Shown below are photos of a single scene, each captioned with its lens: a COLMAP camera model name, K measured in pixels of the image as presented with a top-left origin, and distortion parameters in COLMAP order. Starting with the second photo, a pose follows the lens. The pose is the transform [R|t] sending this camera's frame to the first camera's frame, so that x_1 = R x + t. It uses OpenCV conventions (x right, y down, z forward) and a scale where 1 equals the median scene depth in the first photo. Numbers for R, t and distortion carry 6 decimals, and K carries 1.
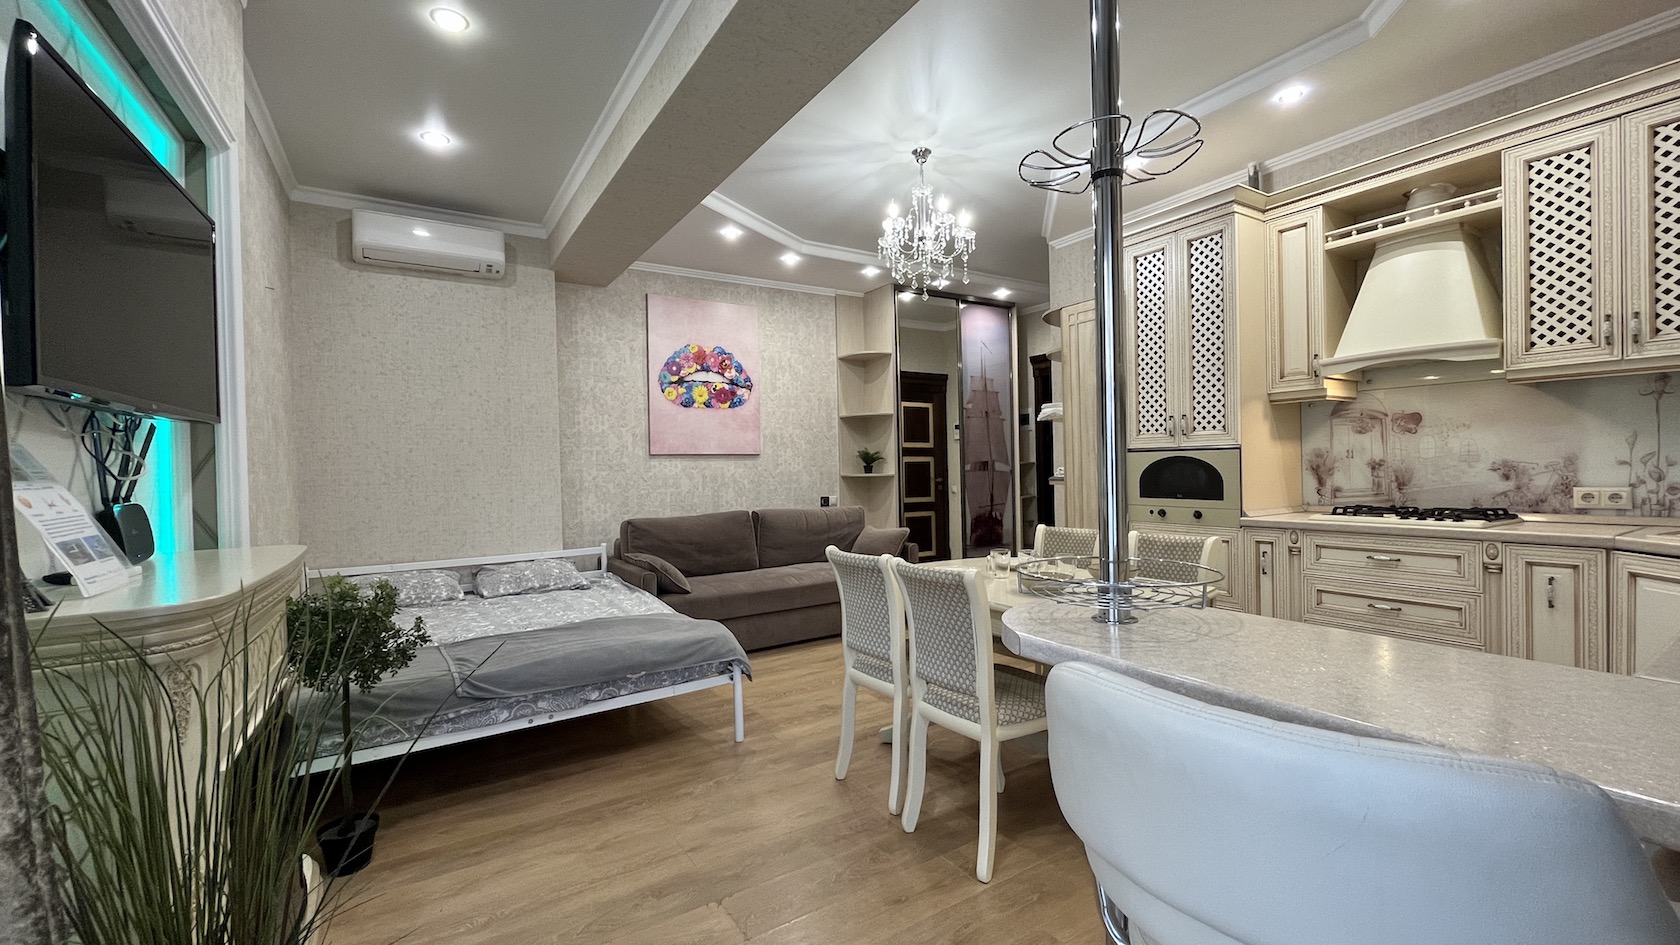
lens RADIAL K [[677.7, 0, 840.0], [0, 677.7, 472.5], [0, 0, 1]] dist [-0.000871, -0.000191]
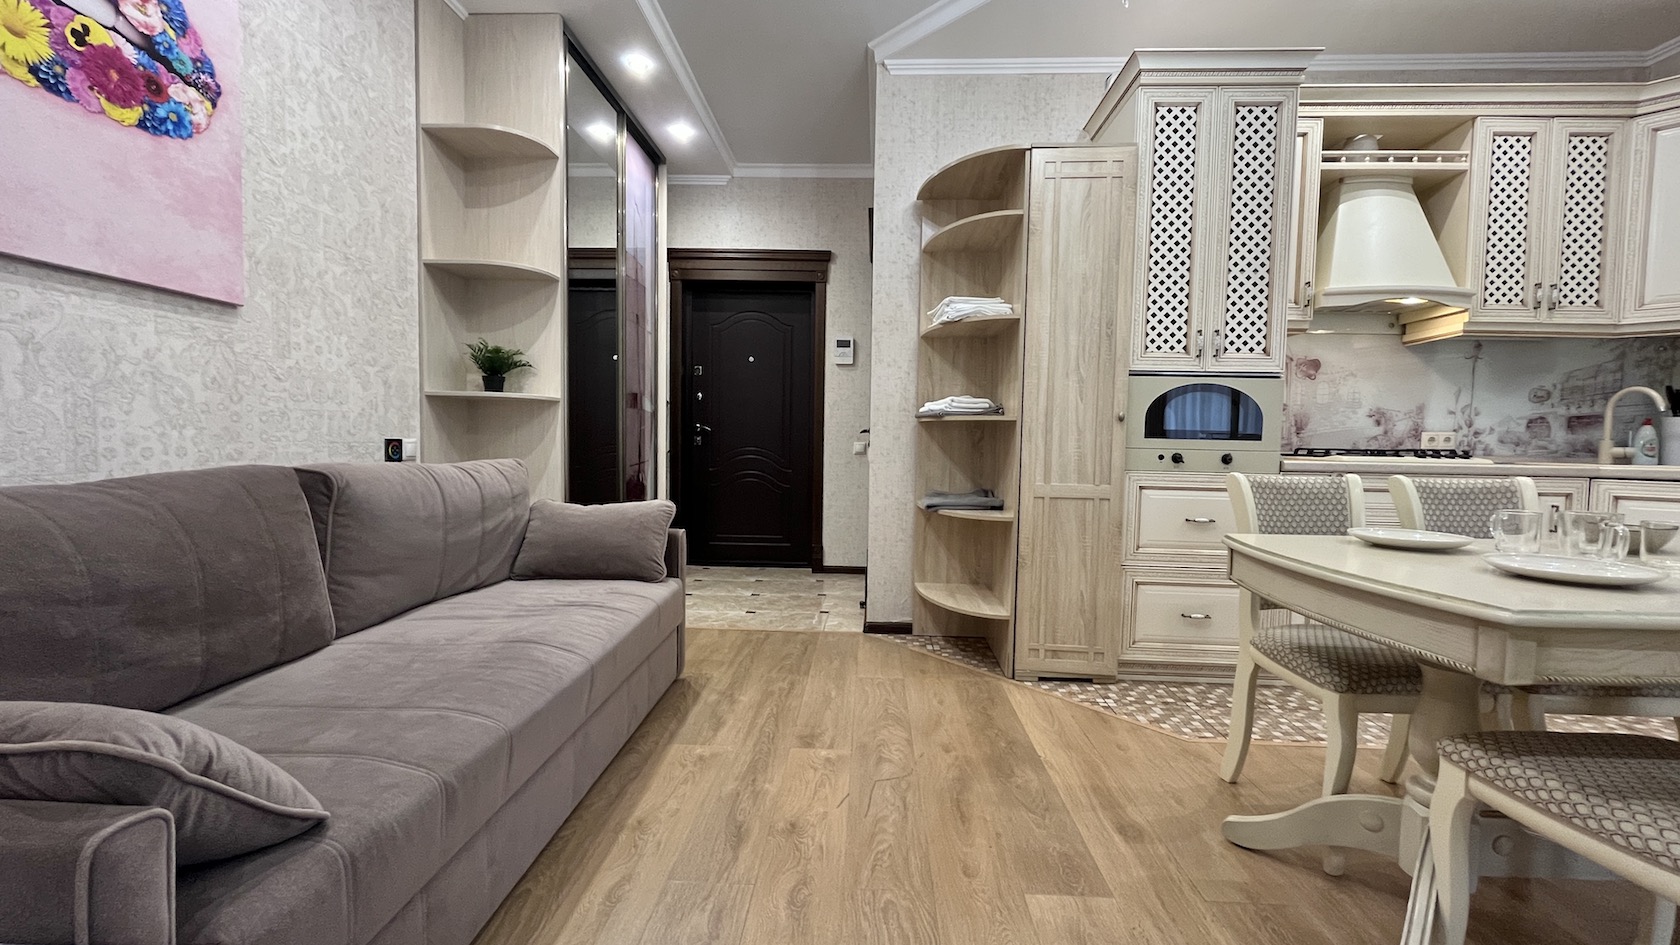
lens RADIAL K [[677.7, 0, 840.0], [0, 677.7, 472.5], [0, 0, 1]] dist [-0.000871, -0.000191]
pose [[0.568774, -0.009962, 0.822433, -0.294715], [-0.024583, 0.999274, 0.029105, 0.051253], [-0.822126, -0.036773, 0.568116, 0.713038]]
